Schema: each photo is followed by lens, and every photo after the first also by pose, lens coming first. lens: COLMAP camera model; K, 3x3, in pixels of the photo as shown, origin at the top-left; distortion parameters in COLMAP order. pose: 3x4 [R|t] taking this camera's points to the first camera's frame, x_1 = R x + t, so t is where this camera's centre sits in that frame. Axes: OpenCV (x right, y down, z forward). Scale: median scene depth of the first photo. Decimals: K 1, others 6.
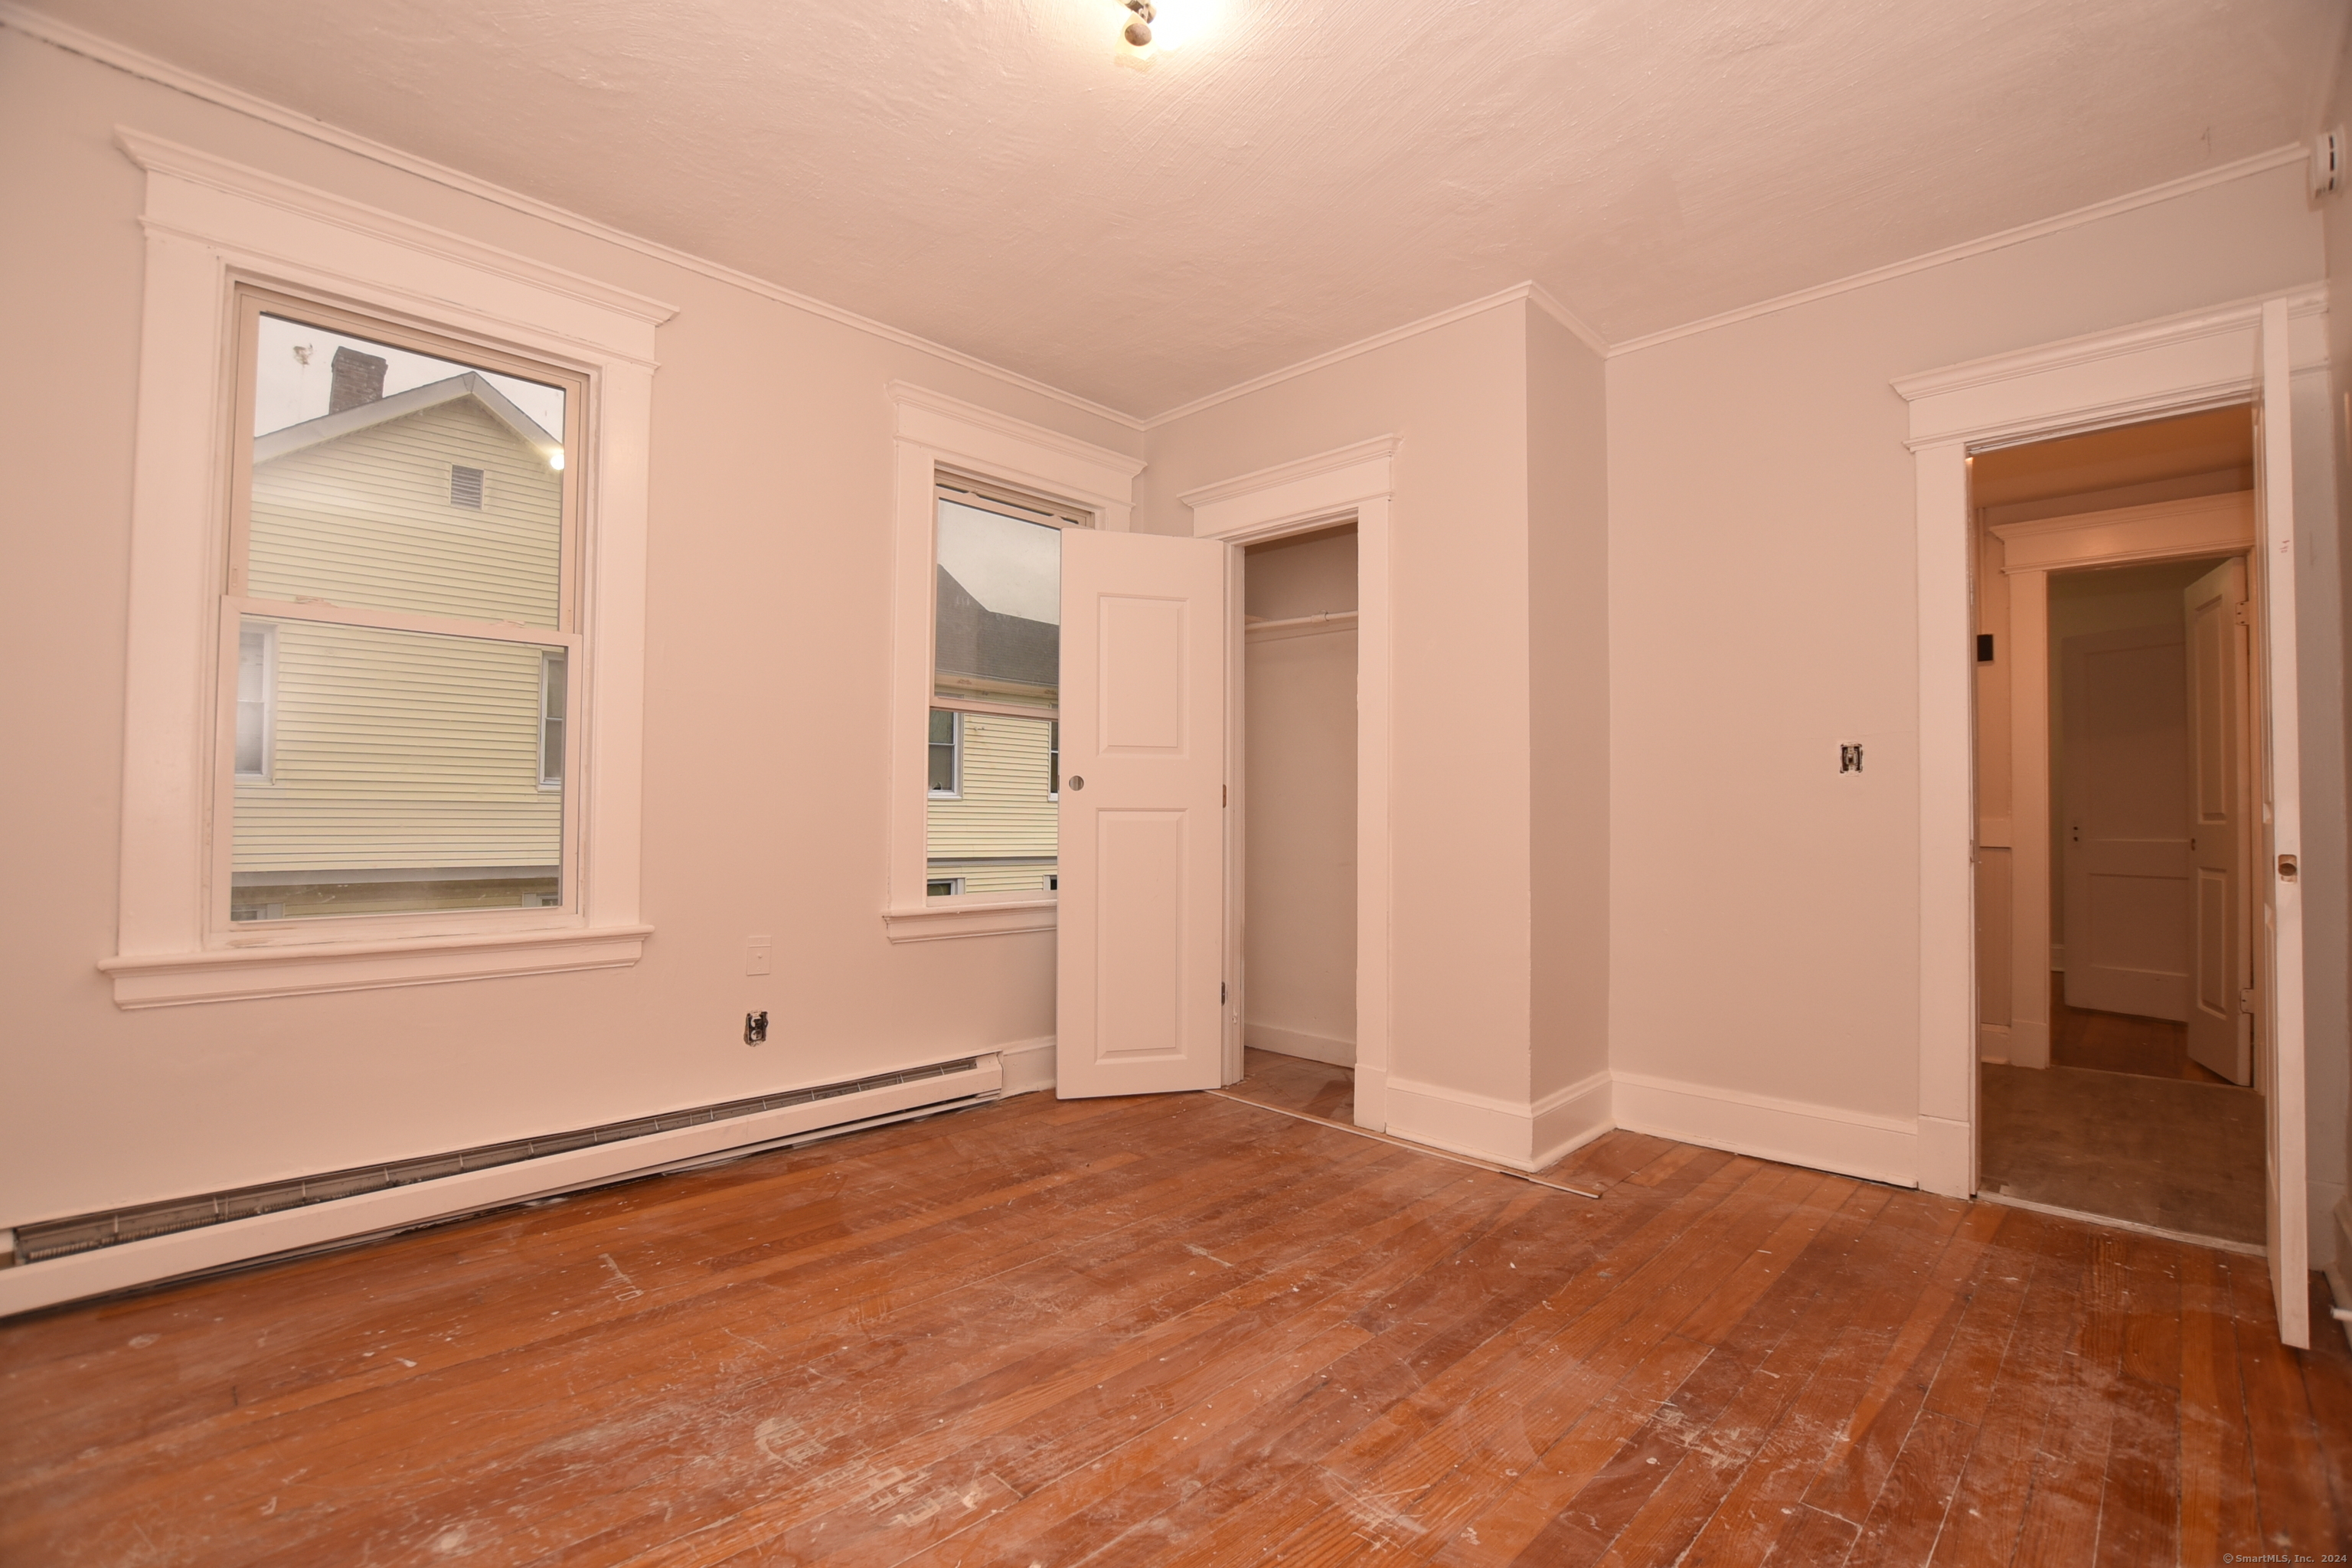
lens RADIAL K [[1035.3, 0, 1172.6], [0, 1035.3, 790.0], [0, 0, 1]] dist [-0.036431, 0.006163]
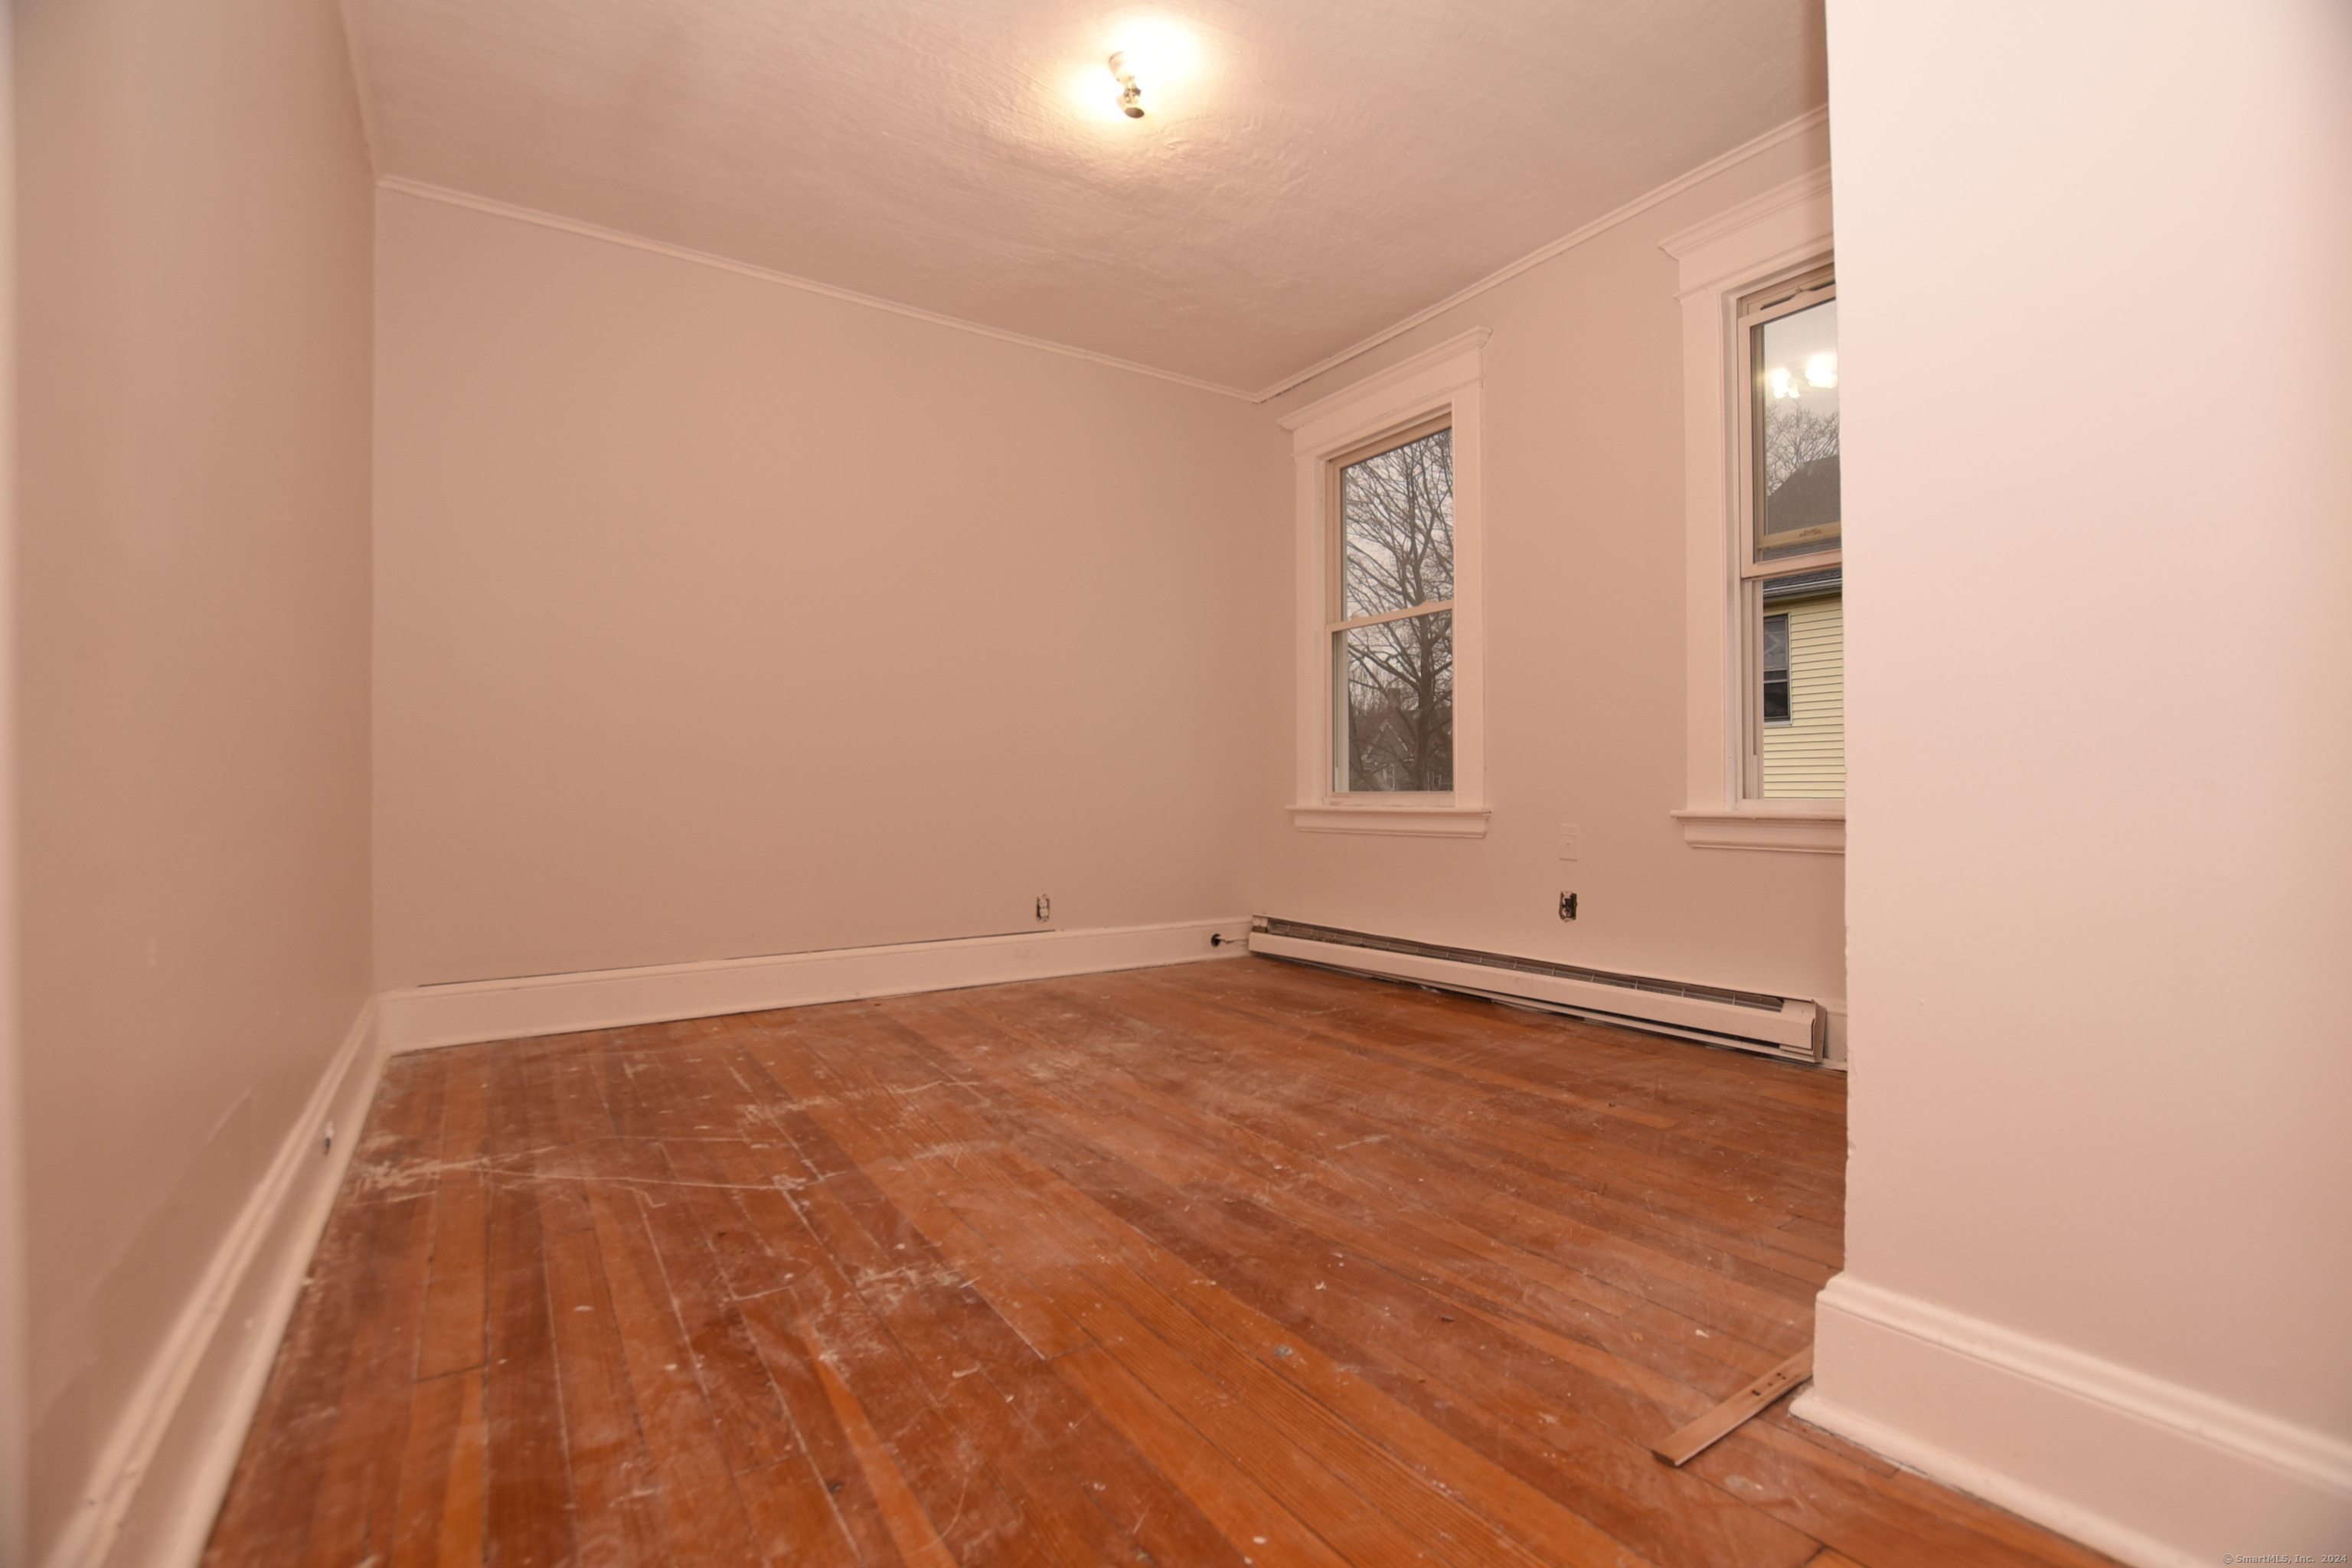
lens RADIAL K [[1035.3, 0, 1172.6], [0, 1035.3, 790.0], [0, 0, 1]] dist [-0.036431, 0.006163]
pose [[-0.196717, -0.002565, -0.980457, 1.230096], [0.033707, 0.999388, -0.009378, 0.155590], [0.979881, -0.034893, -0.196510, 1.246635]]
